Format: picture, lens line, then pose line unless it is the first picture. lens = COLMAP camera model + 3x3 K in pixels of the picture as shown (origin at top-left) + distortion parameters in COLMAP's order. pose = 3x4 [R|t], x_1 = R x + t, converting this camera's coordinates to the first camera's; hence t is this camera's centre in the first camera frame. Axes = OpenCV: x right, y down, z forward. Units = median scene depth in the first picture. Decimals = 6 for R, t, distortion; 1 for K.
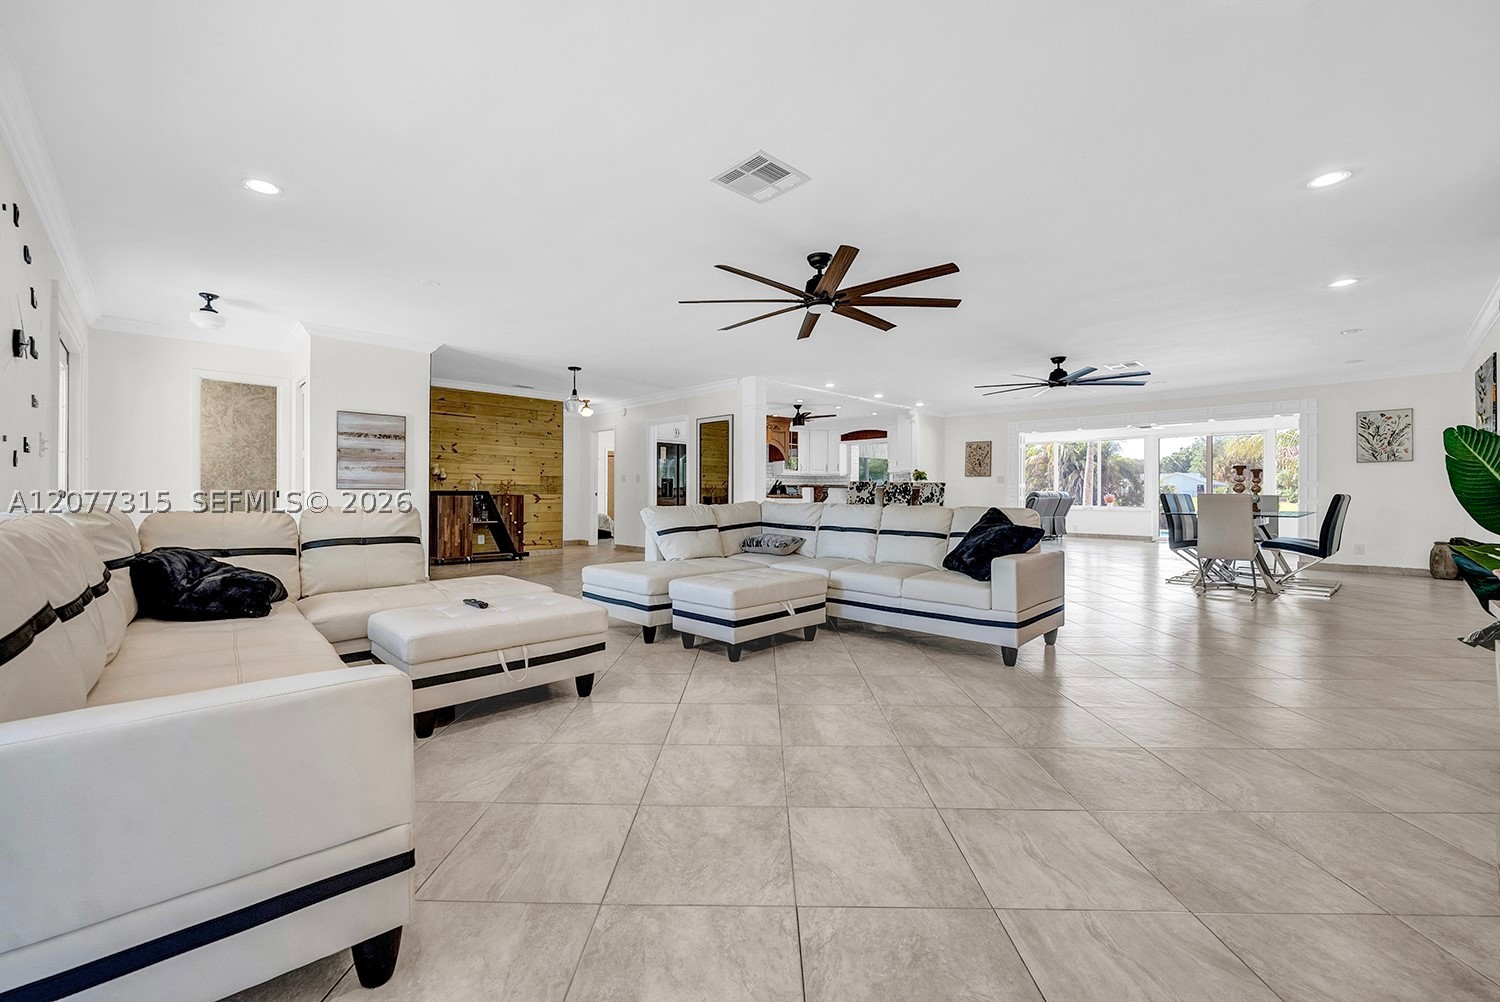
lens RADIAL K [[618.1, 0, 750.3], [0, 618.1, 490.3], [0, 0, 1]] dist [-0.001531, -0.000313]
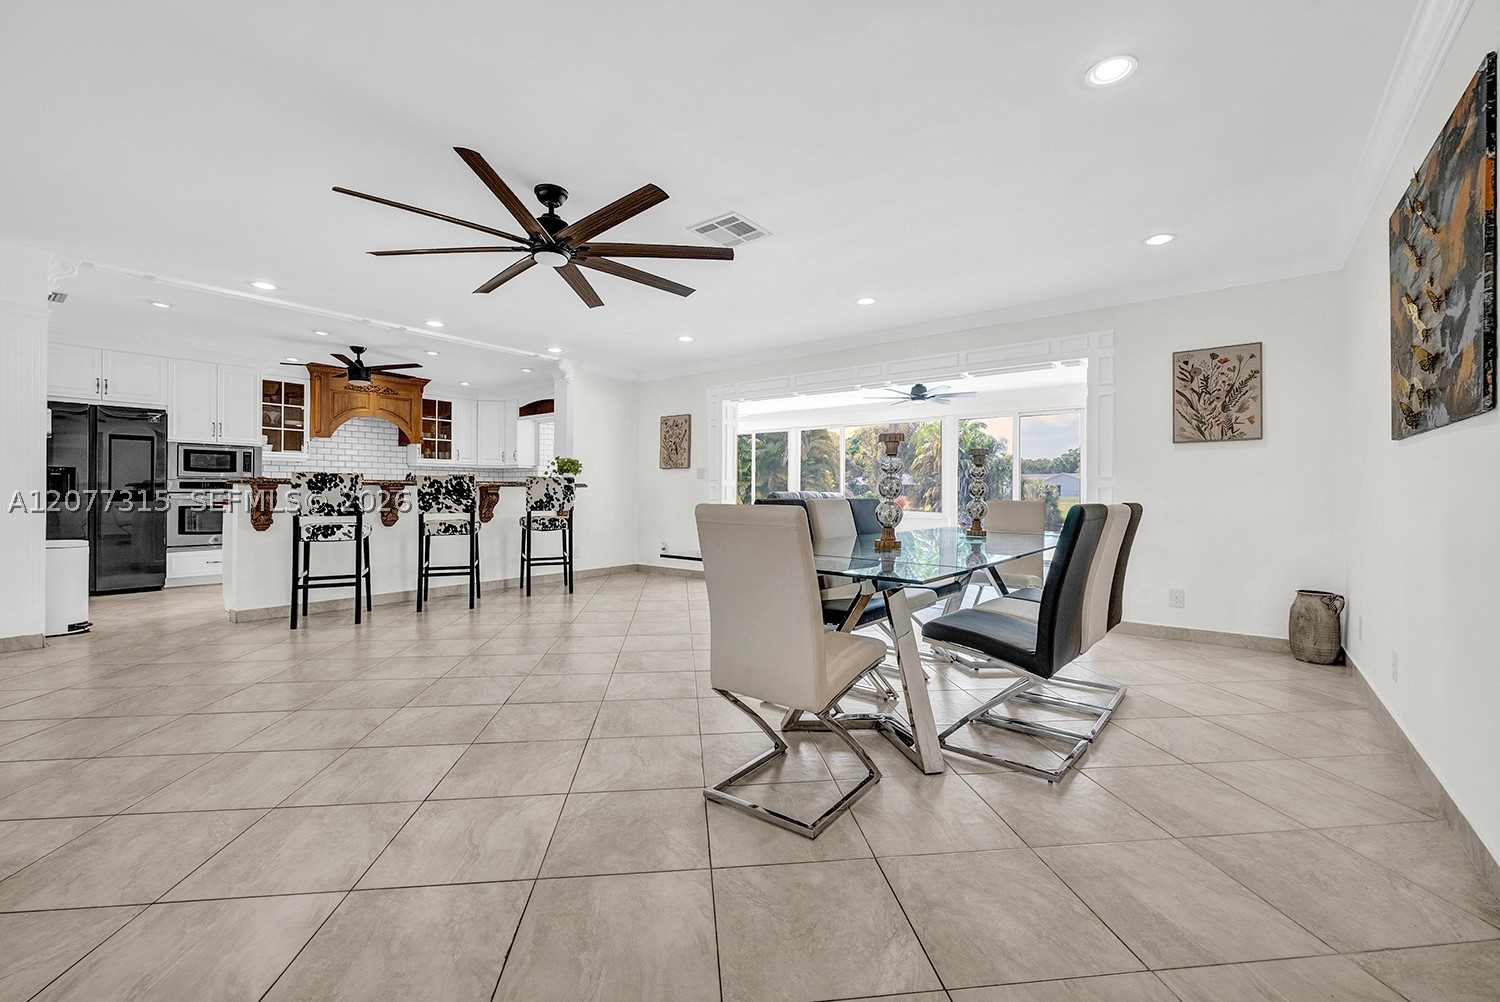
lens RADIAL K [[618.1, 0, 750.3], [0, 618.1, 490.3], [0, 0, 1]] dist [-0.001531, -0.000313]
pose [[0.992253, 0.003008, 0.124200, 0.536310], [-0.003272, 0.999993, 0.001919, -0.001604], [-0.124193, -0.002310, 0.992255, 0.494834]]
